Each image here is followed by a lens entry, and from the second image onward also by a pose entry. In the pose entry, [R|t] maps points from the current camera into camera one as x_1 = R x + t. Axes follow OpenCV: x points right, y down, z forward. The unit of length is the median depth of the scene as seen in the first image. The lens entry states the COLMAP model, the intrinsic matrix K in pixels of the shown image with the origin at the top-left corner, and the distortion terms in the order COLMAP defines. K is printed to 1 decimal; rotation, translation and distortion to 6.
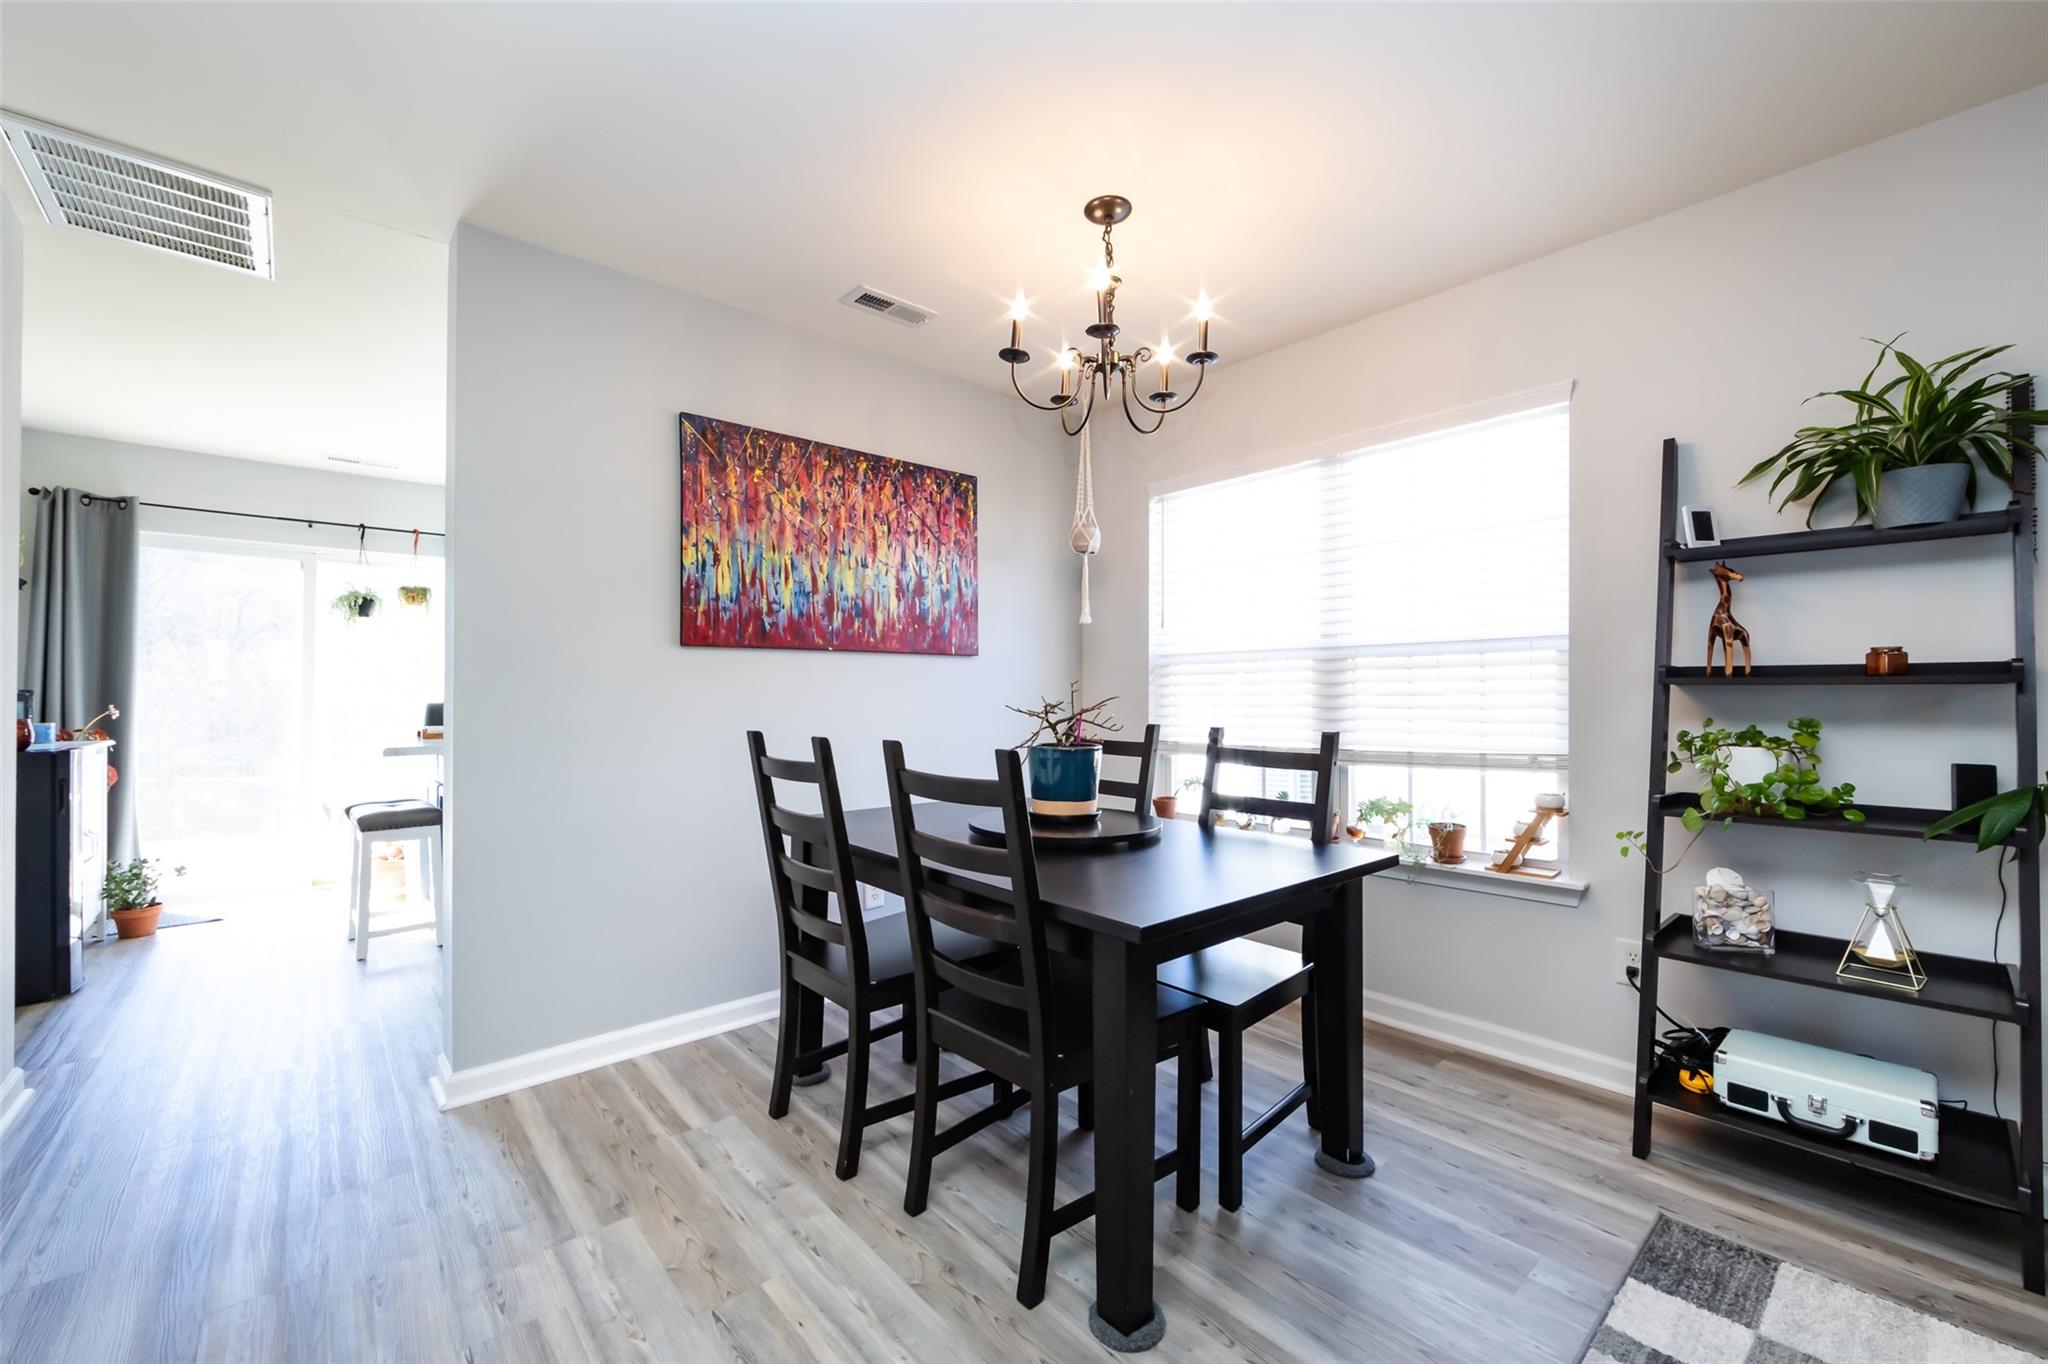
lens RADIAL K [[810.4, 0, 1024.0], [0, 810.4, 687.0], [0, 0, 1]] dist [-0.000887, -0.001310]
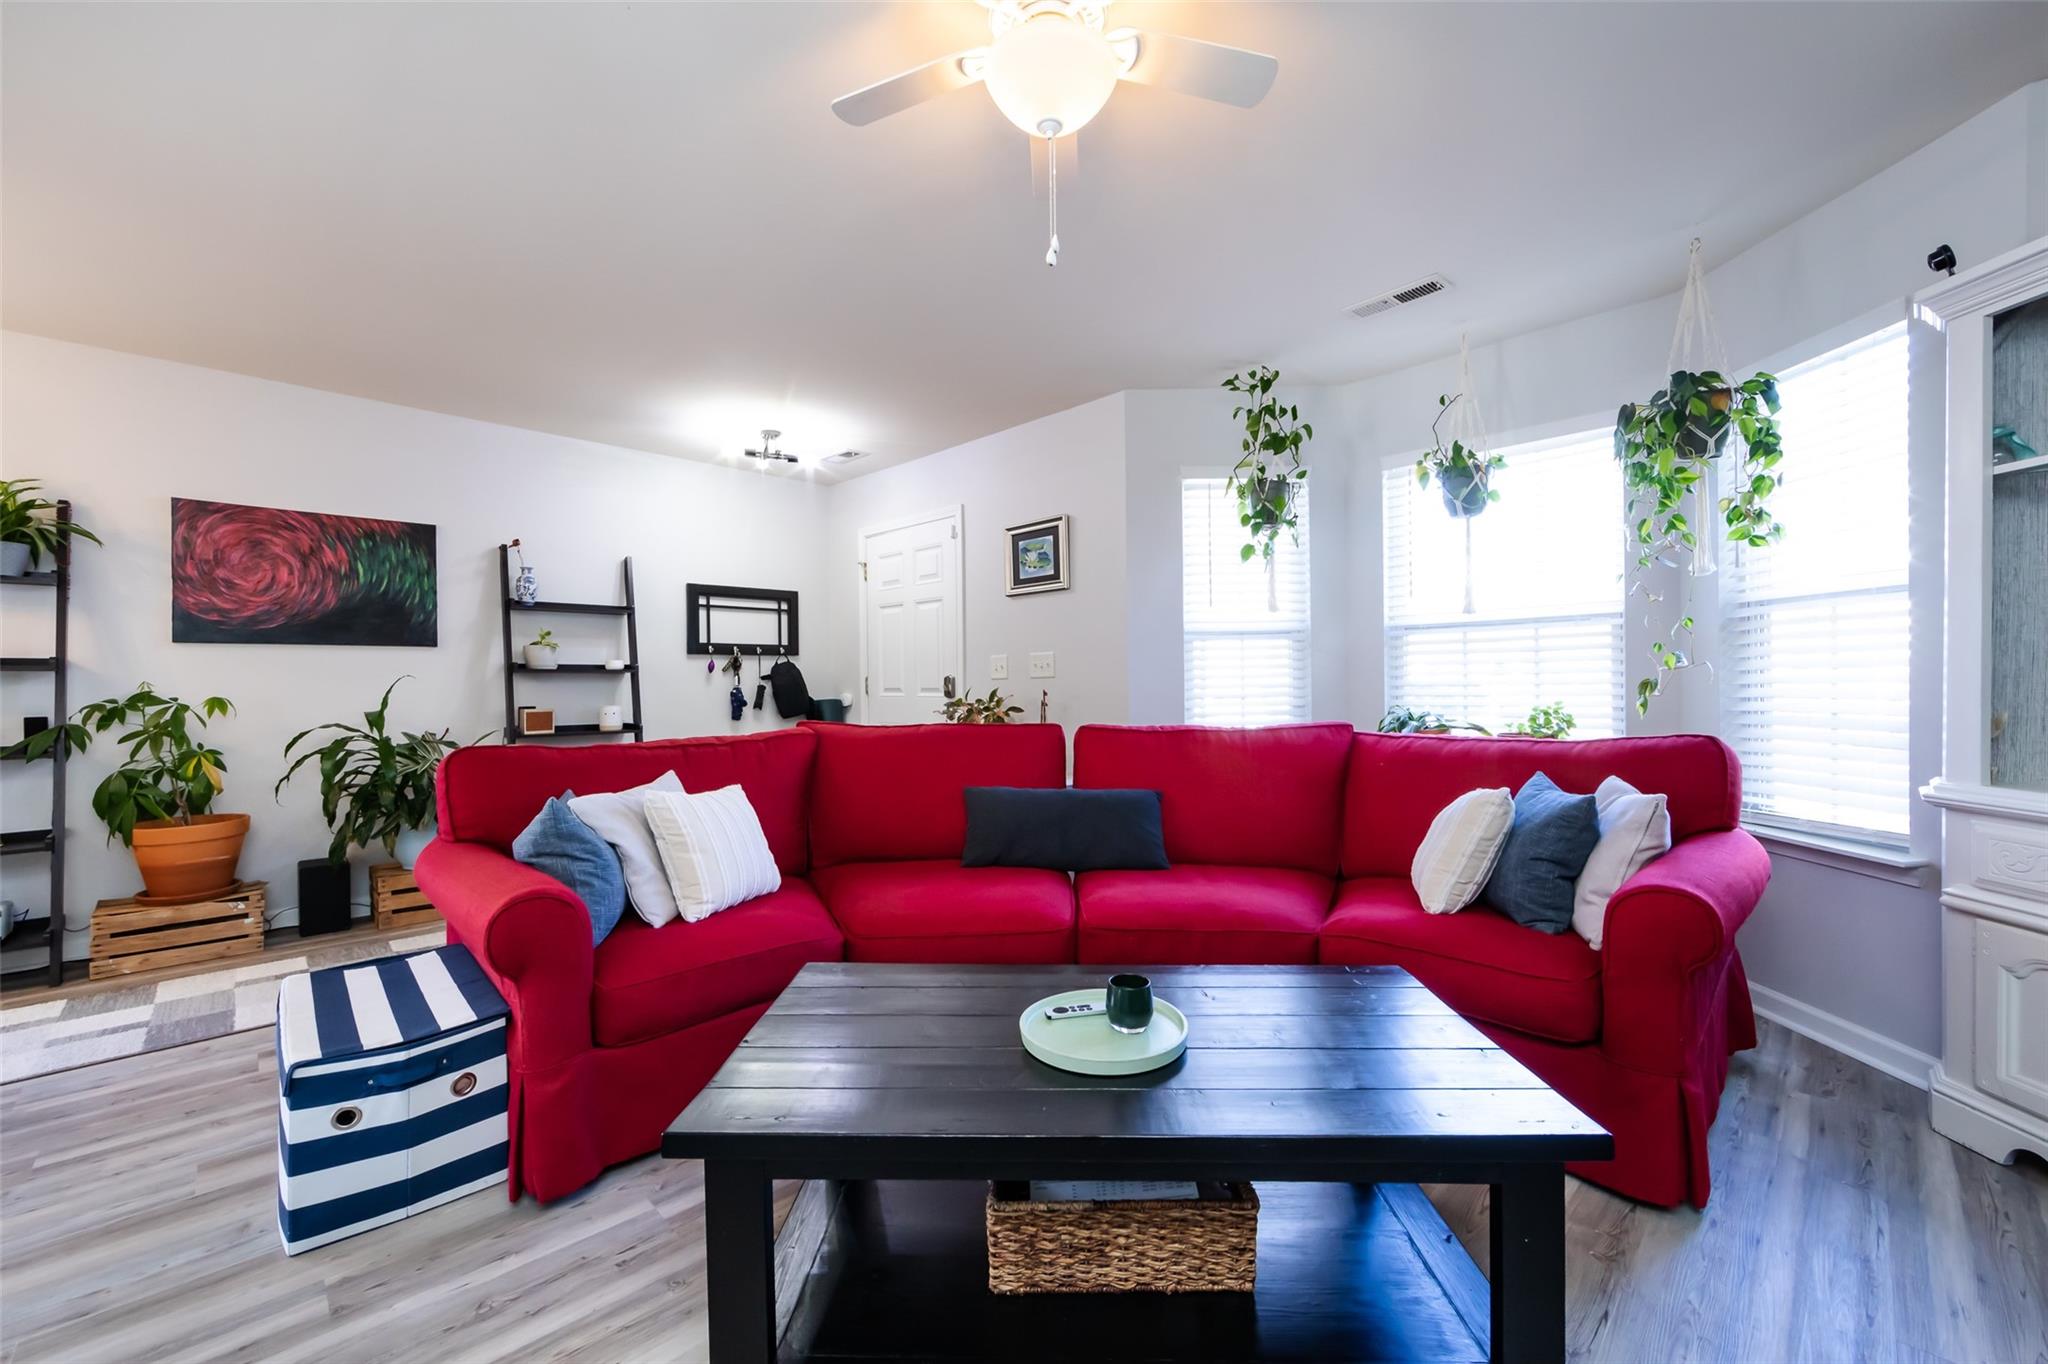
lens RADIAL K [[810.4, 0, 1025.7], [0, 810.4, 688.7], [0, 0, 1]] dist [-0.000887, -0.001310]
pose [[-0.047229, -0.009142, 0.998842, -0.404440], [0.001916, 0.999955, 0.009243, 0.013493], [-0.998882, 0.002350, -0.047210, -0.642011]]
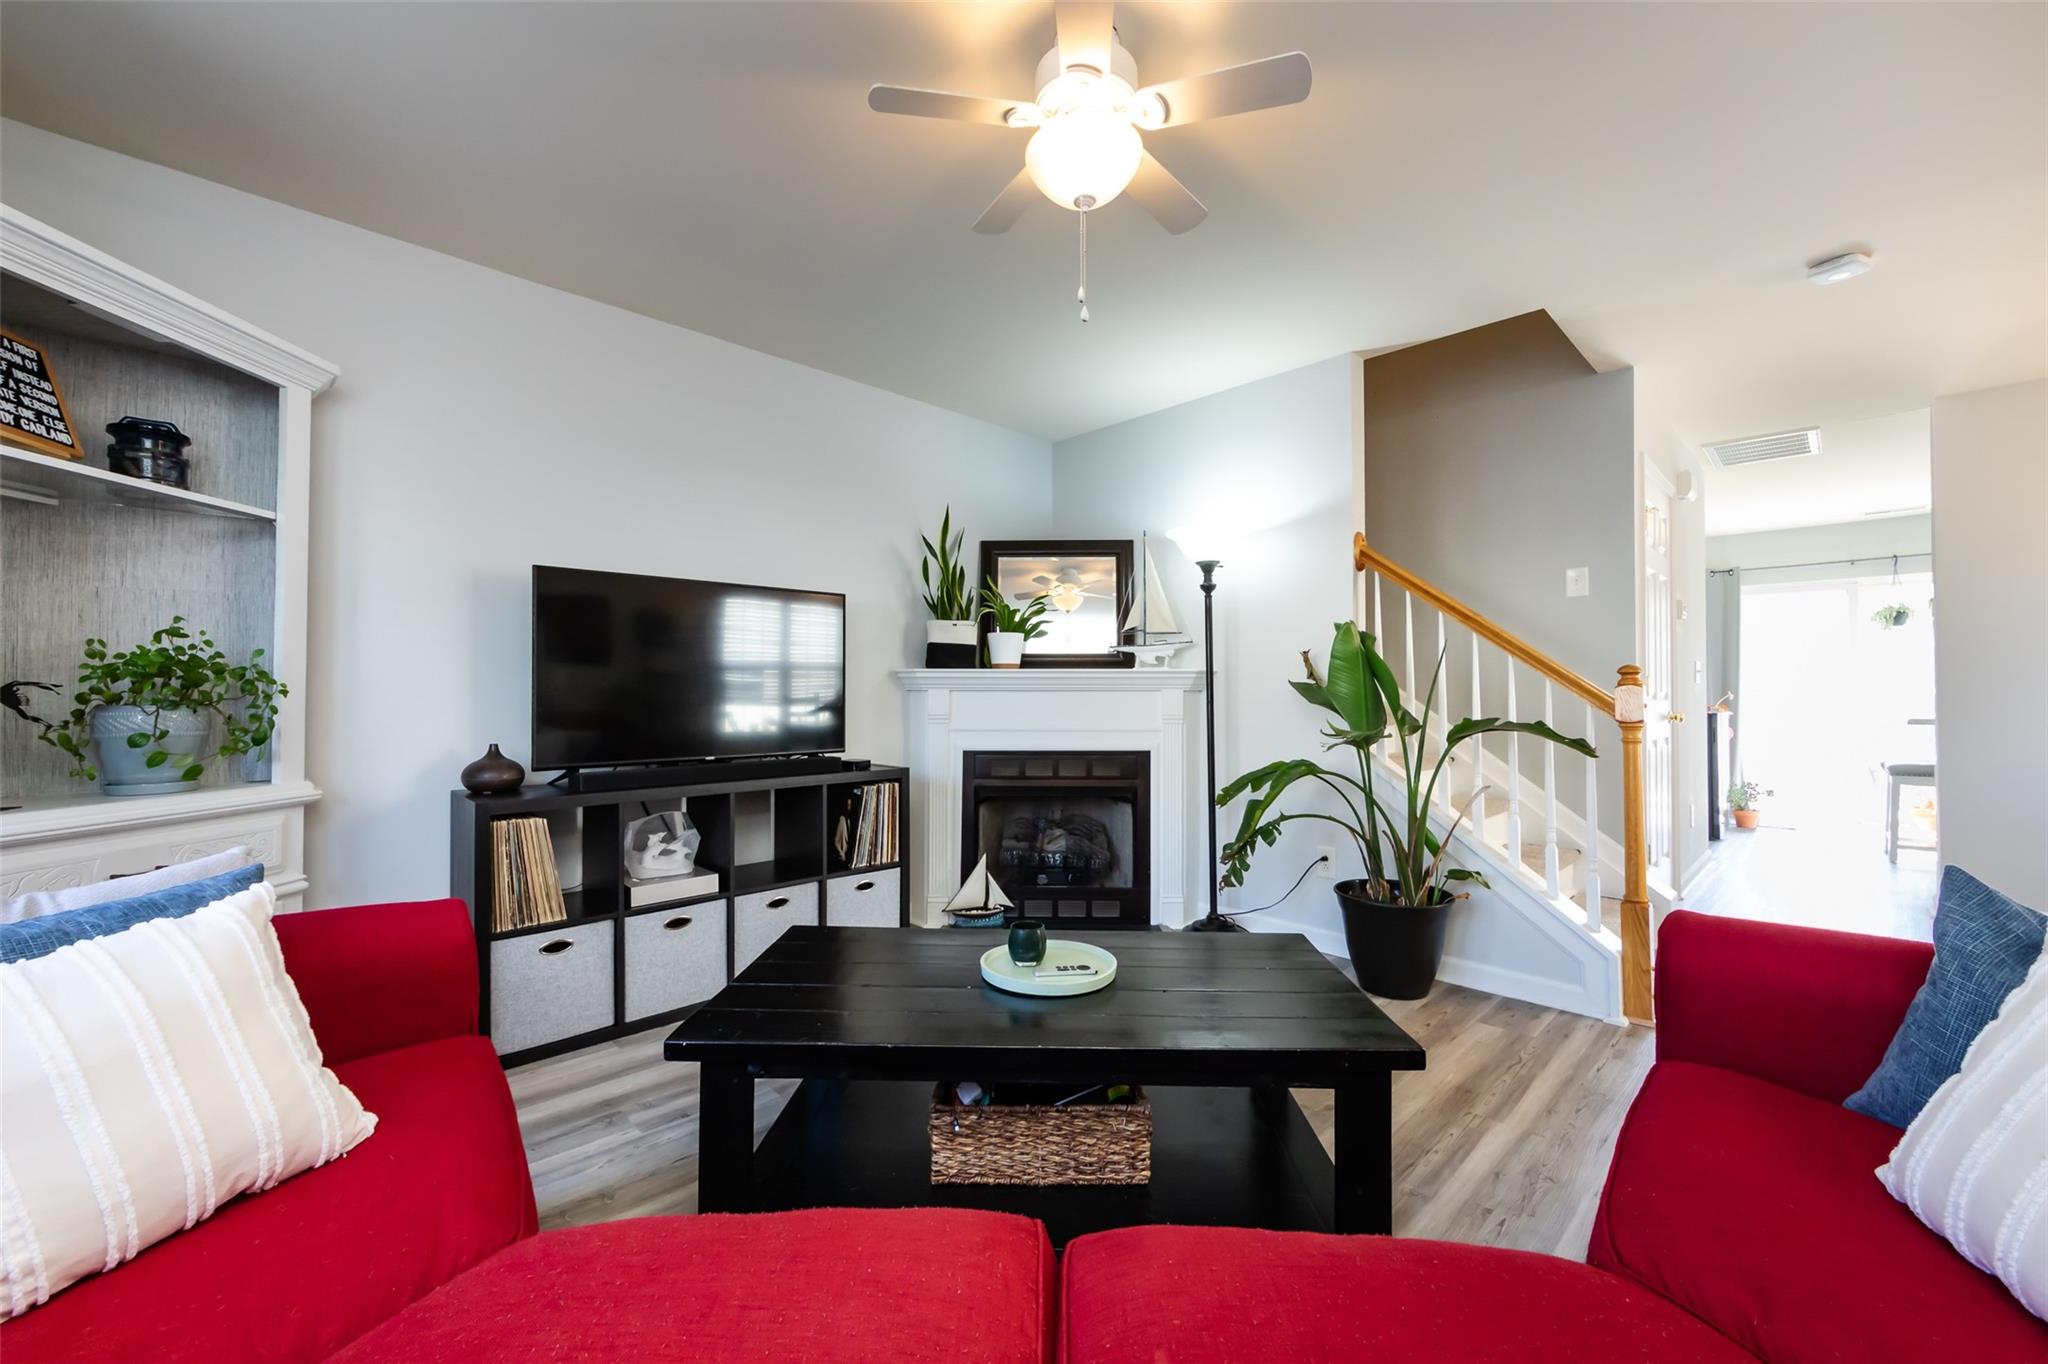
lens RADIAL K [[810.4, 0, 1026.4], [0, 810.4, 685.8], [0, 0, 1]] dist [-0.000887, -0.001310]
pose [[0.040697, -0.011321, -0.999107, 0.702245], [0.008507, 0.999903, -0.010984, 0.021419], [0.999135, -0.008053, 0.040790, -0.750559]]
